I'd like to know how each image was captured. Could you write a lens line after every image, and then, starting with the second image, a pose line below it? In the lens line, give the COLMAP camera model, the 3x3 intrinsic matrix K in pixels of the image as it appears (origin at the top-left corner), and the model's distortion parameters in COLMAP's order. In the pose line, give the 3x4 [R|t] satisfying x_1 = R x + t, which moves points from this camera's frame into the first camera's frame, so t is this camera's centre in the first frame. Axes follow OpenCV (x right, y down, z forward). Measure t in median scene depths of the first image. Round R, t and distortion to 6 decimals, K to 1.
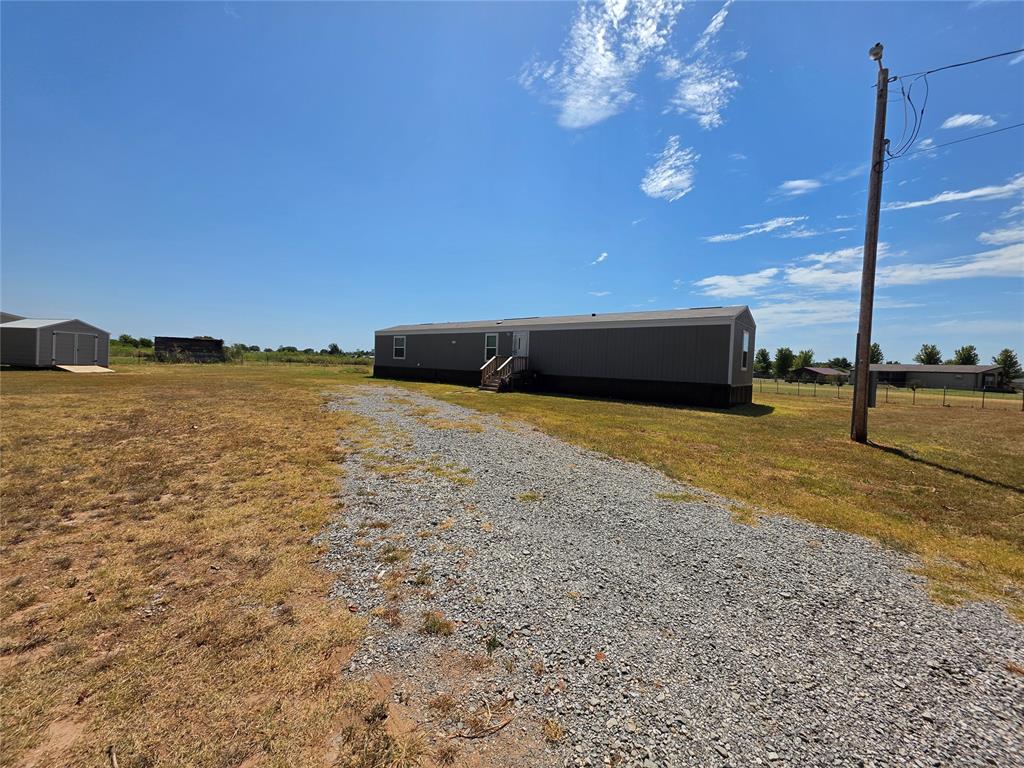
lens RADIAL K [[409.8, 0, 508.1], [0, 409.8, 375.7], [0, 0, 1]] dist [0.003619, -0.000201]
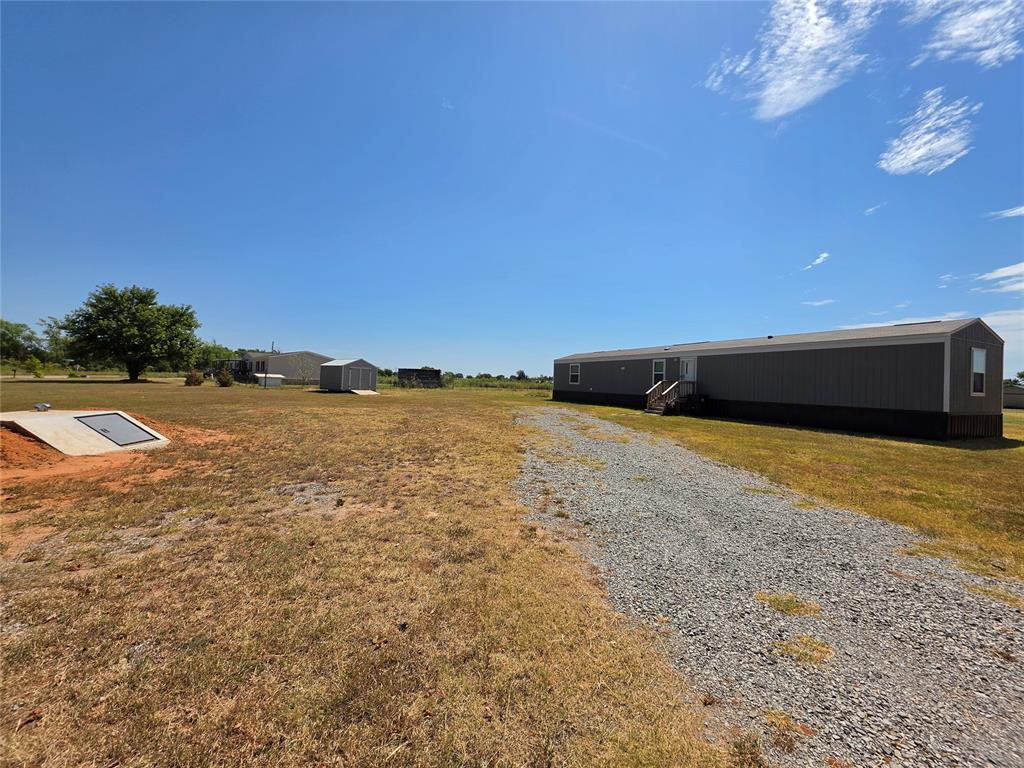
lens RADIAL K [[406.0, 0, 511.6], [0, 406.0, 381.5], [0, 0, 1]] dist [0.003375, 0.000236]
pose [[0.911136, -0.008294, -0.412023, 0.055981], [-0.010690, 0.998985, -0.043750, 0.003385], [0.411968, 0.044267, 0.910123, -0.127363]]
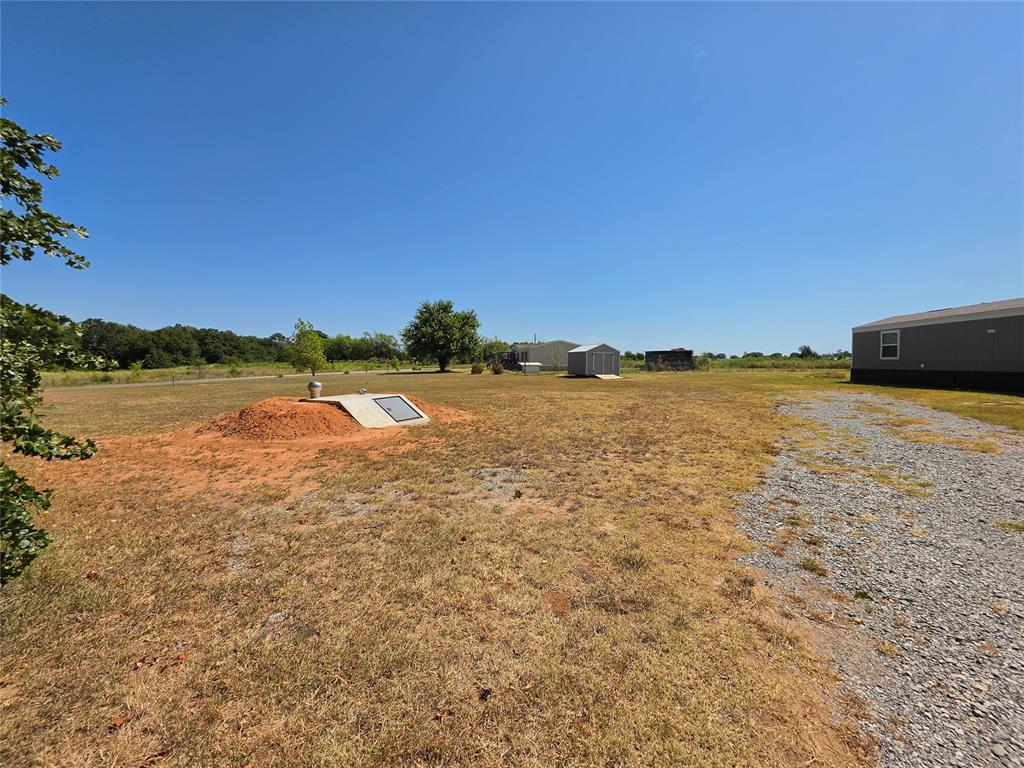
lens RADIAL K [[406.0, 0, 511.6], [0, 406.0, 381.5], [0, 0, 1]] dist [0.003375, 0.000236]
pose [[0.515039, -0.001801, -0.857165, 0.054694], [0.000963, 0.999998, -0.001522, 0.003443], [0.857166, -0.000042, 0.515040, -0.059176]]
